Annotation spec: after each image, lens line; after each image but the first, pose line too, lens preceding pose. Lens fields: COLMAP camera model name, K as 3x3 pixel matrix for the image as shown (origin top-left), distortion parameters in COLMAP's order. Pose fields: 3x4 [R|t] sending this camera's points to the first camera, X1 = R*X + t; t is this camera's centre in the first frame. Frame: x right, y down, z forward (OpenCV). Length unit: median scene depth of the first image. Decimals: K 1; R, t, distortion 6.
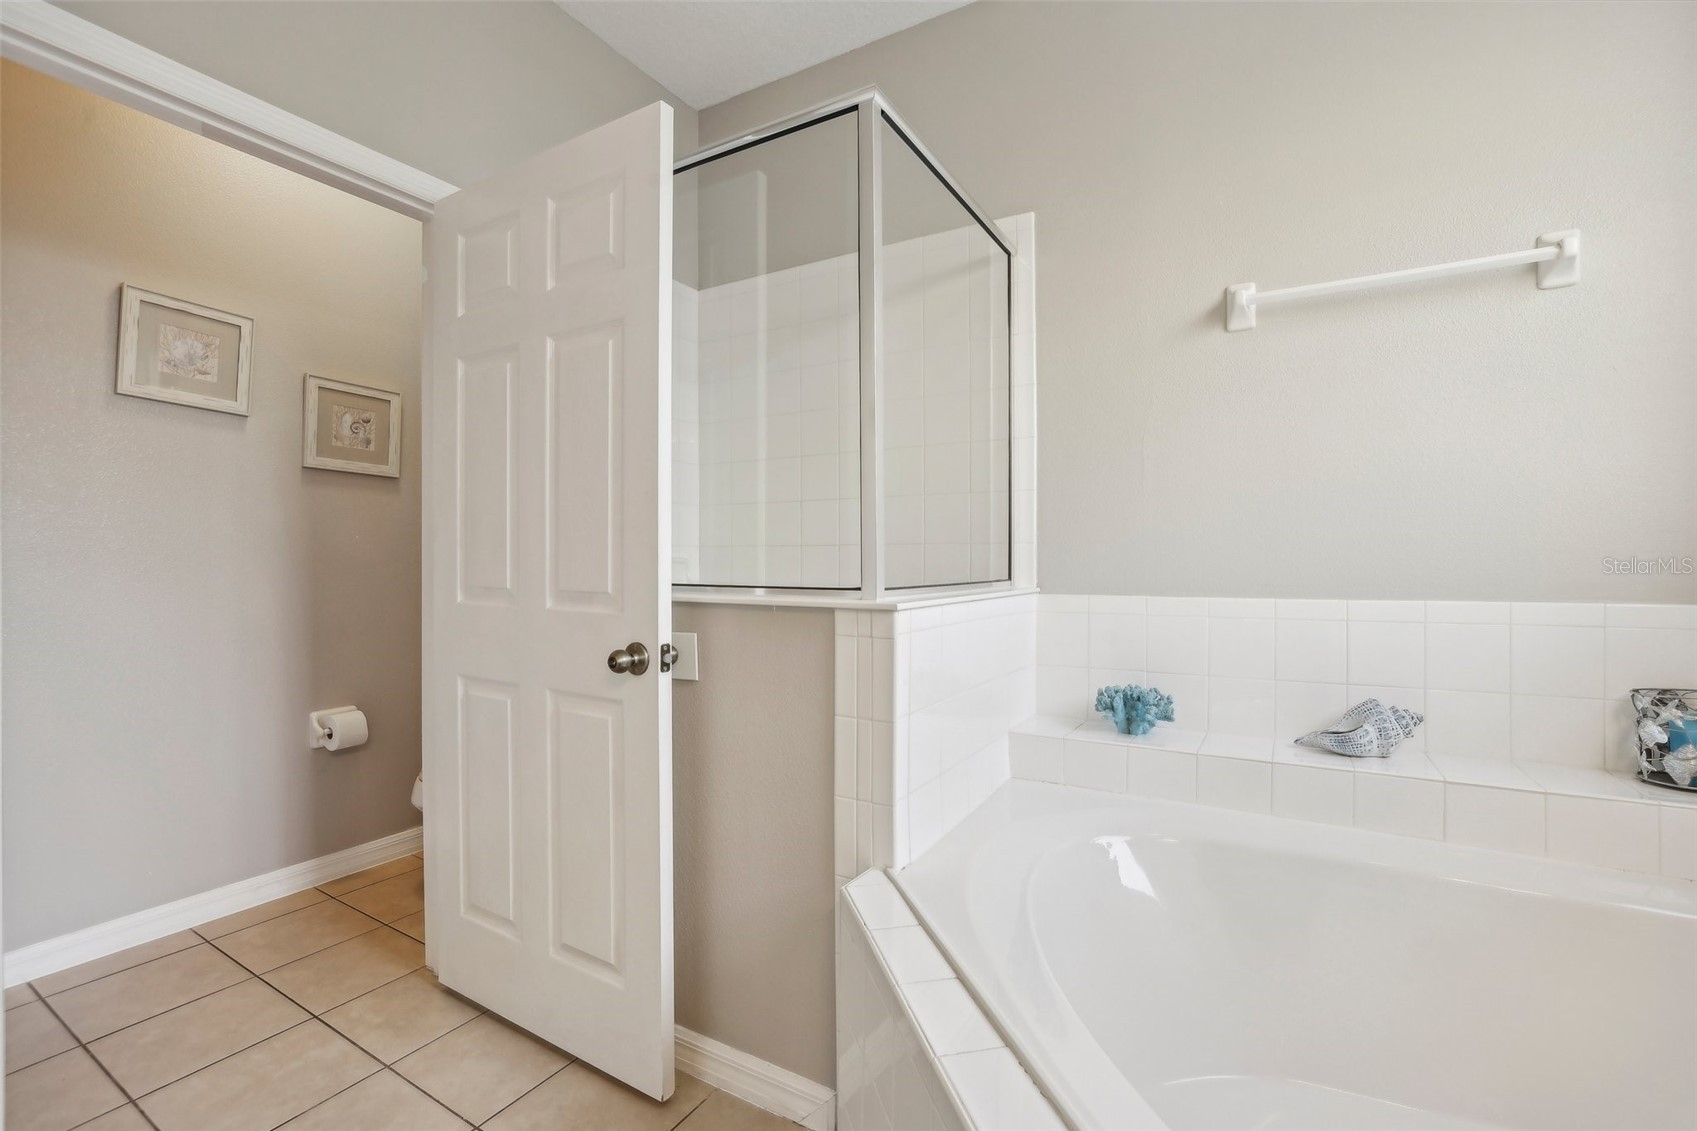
lens RADIAL K [[737.9, 0, 852.6], [0, 737.9, 559.1], [0, 0, 1]] dist [-0.026514, 0.000128]
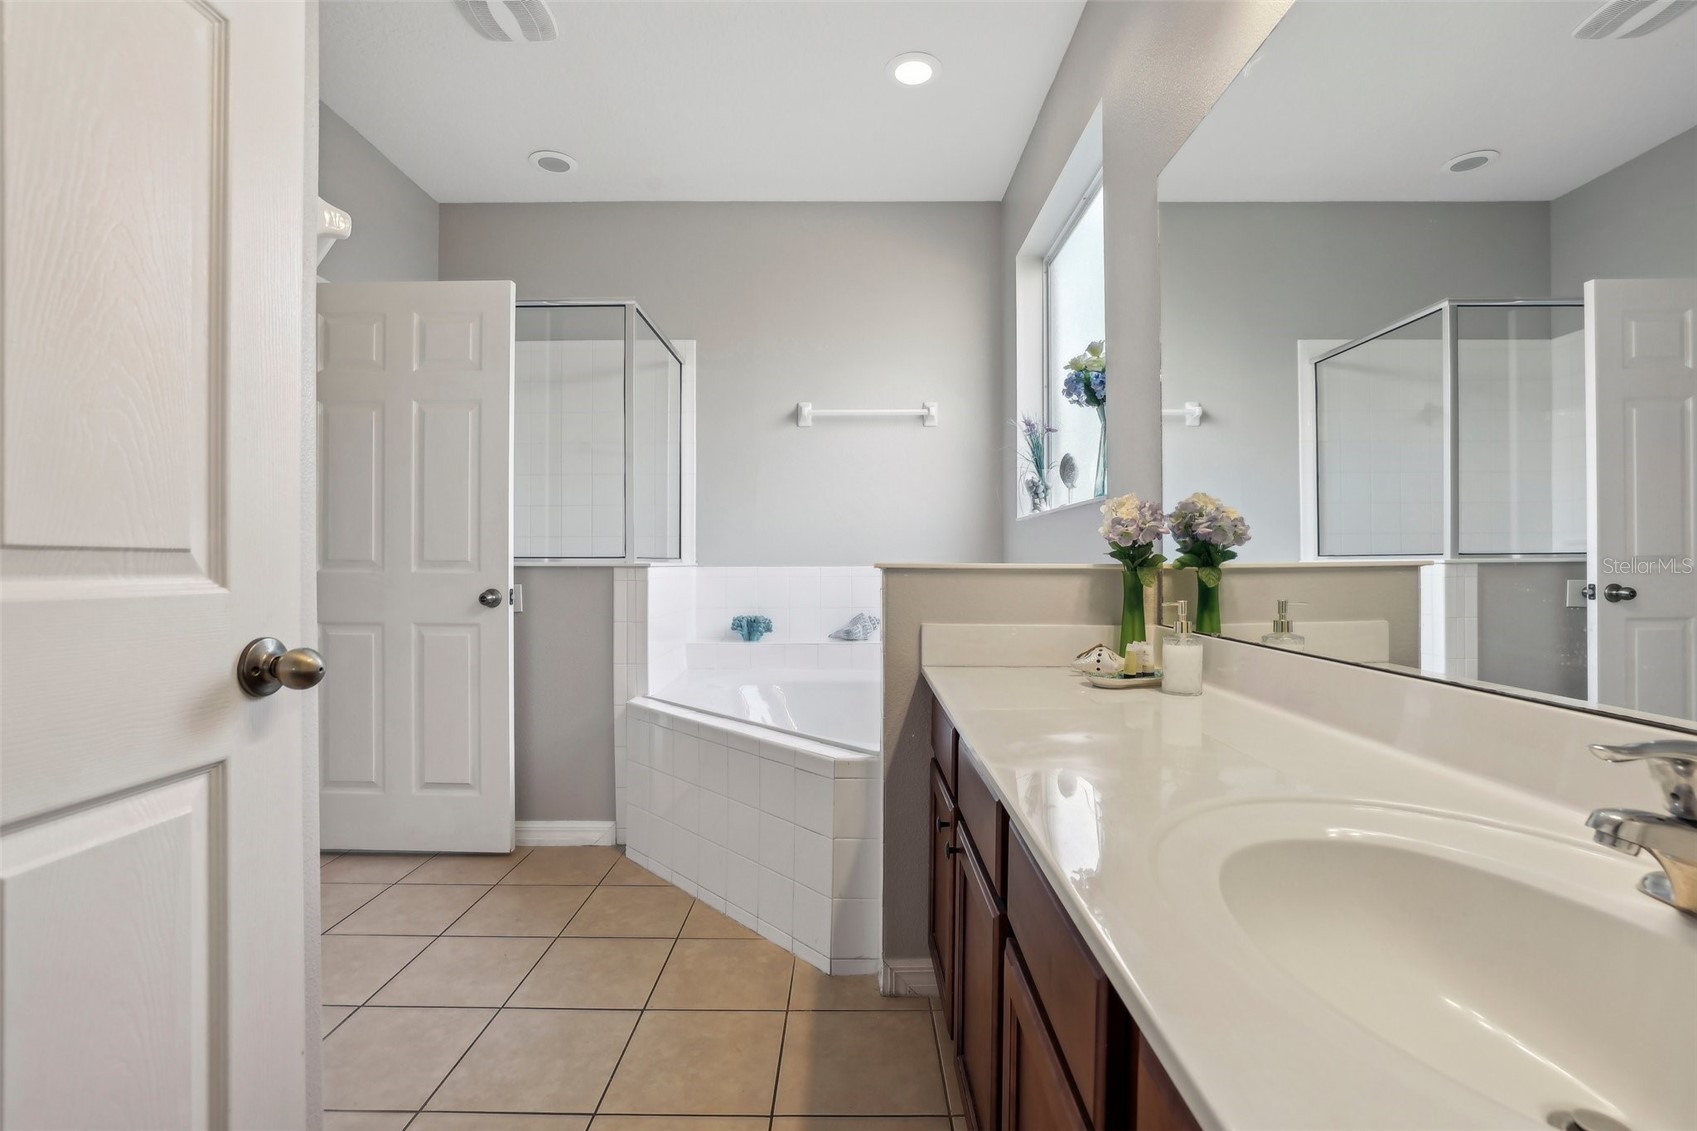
lens RADIAL K [[737.9, 0, 847.2], [0, 737.9, 565.3], [0, 0, 1]] dist [-0.026514, 0.000128]
pose [[0.860018, -0.004564, 0.510243, -0.412172], [0.001378, 0.999977, 0.006621, 0.043552], [-0.510261, -0.004991, 0.860005, -0.826640]]
